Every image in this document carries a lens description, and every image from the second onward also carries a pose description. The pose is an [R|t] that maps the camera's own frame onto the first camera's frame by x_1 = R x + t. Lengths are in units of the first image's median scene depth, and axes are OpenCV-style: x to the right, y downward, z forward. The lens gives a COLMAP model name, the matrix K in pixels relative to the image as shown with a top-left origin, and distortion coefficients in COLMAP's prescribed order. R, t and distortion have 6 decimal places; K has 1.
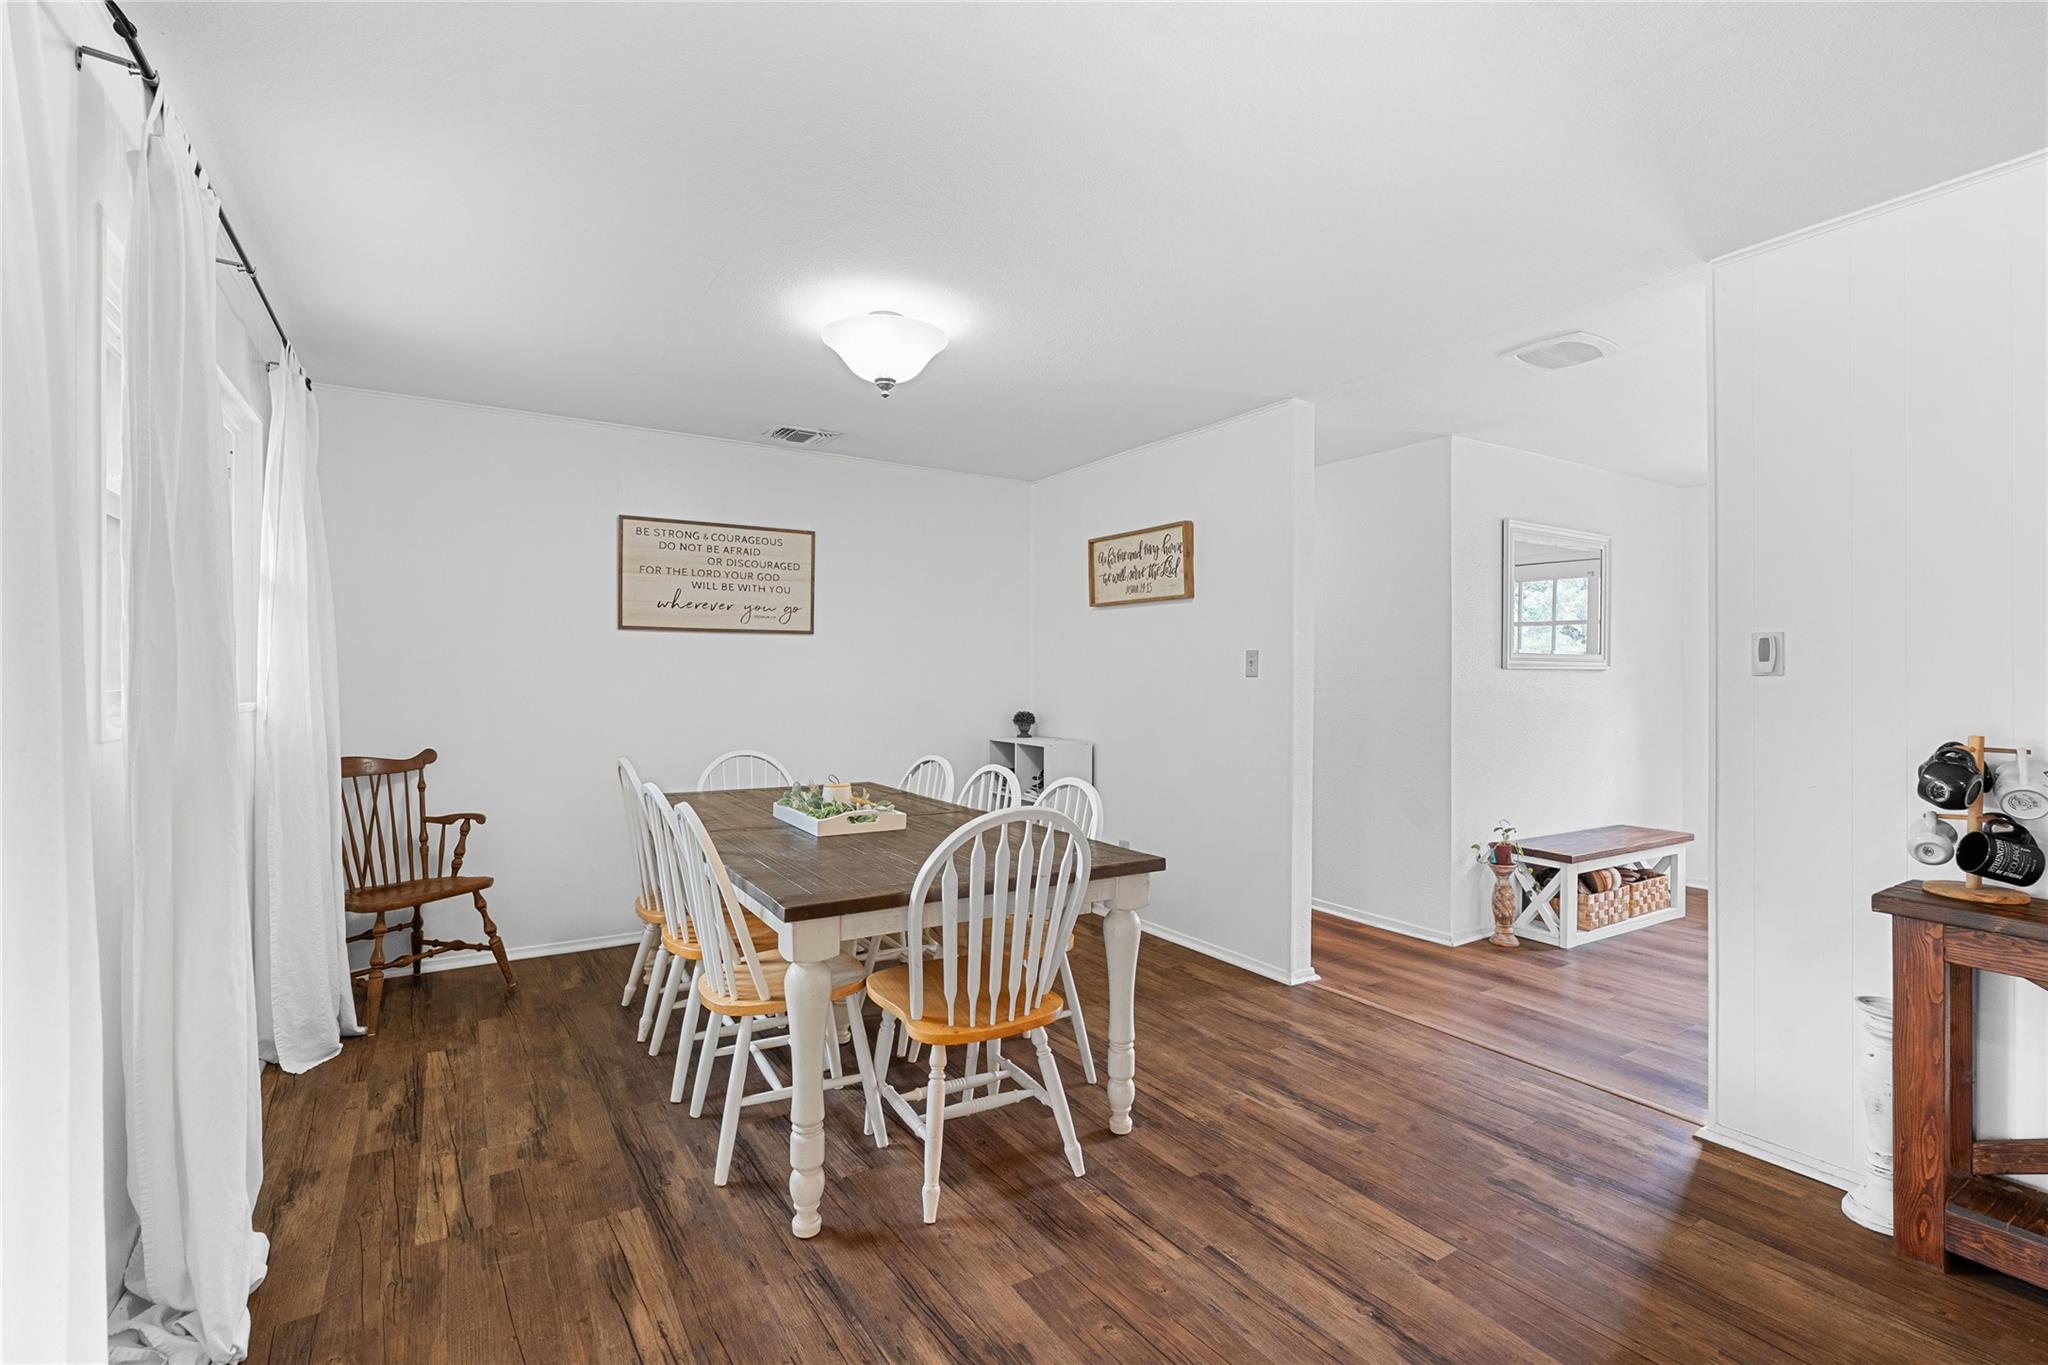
lens RADIAL K [[922.0, 0, 1024.0], [0, 922.0, 678.4], [0, 0, 1]] dist [-0.011899, 0.001835]
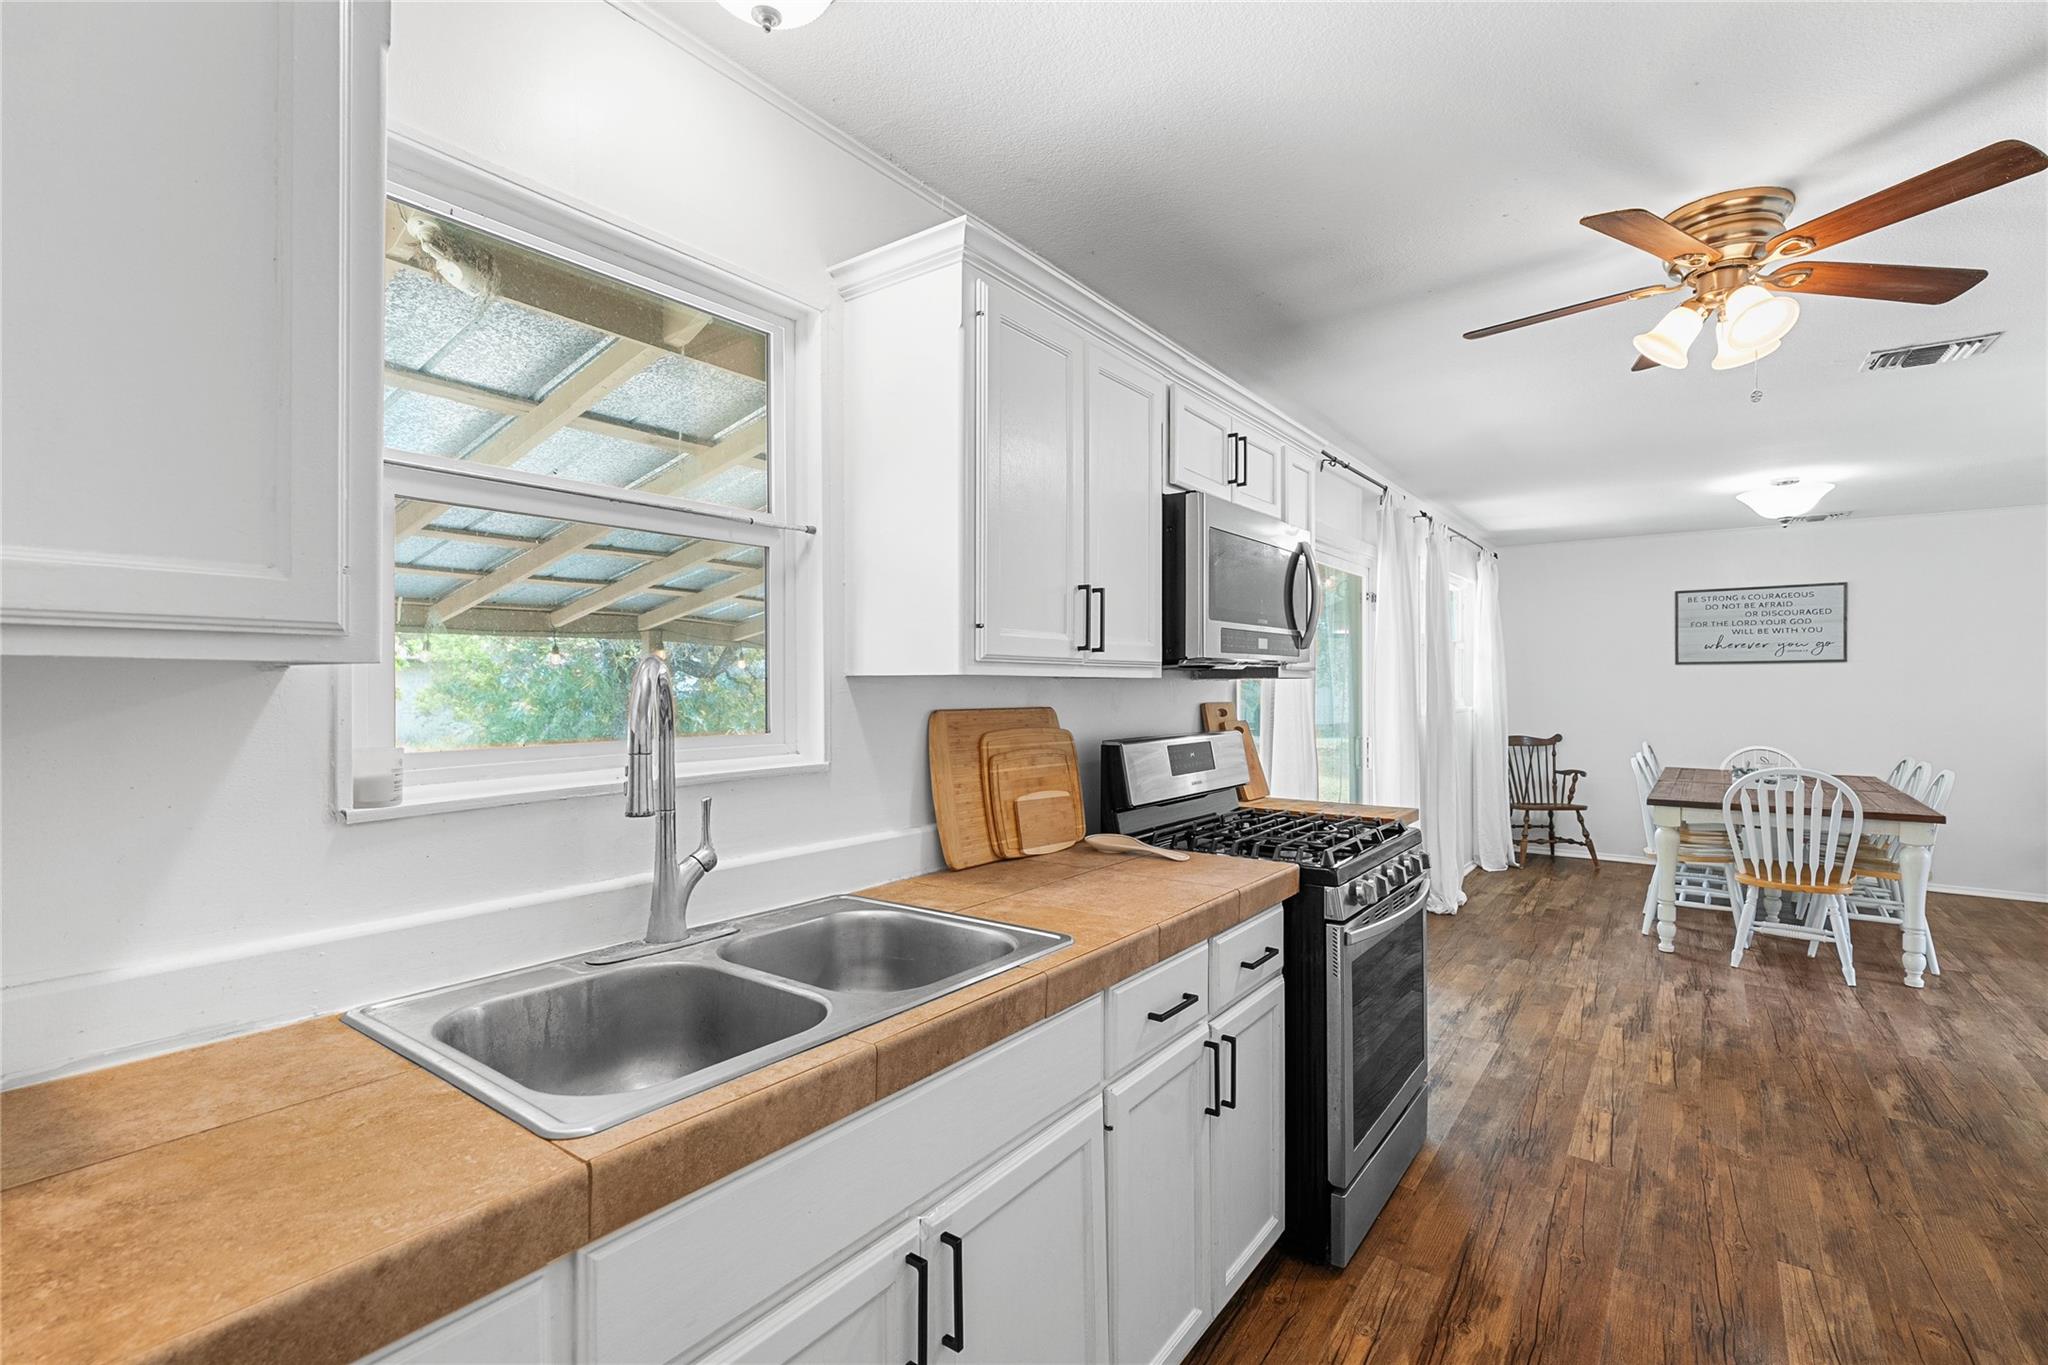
lens RADIAL K [[922.0, 0, 1027.3], [0, 922.0, 685.5], [0, 0, 1]] dist [-0.011899, 0.001835]
pose [[0.366583, -0.004636, -0.930374, 0.686311], [0.001453, 0.999989, -0.004410, -0.013856], [0.930384, 0.000265, 0.366586, -0.677172]]
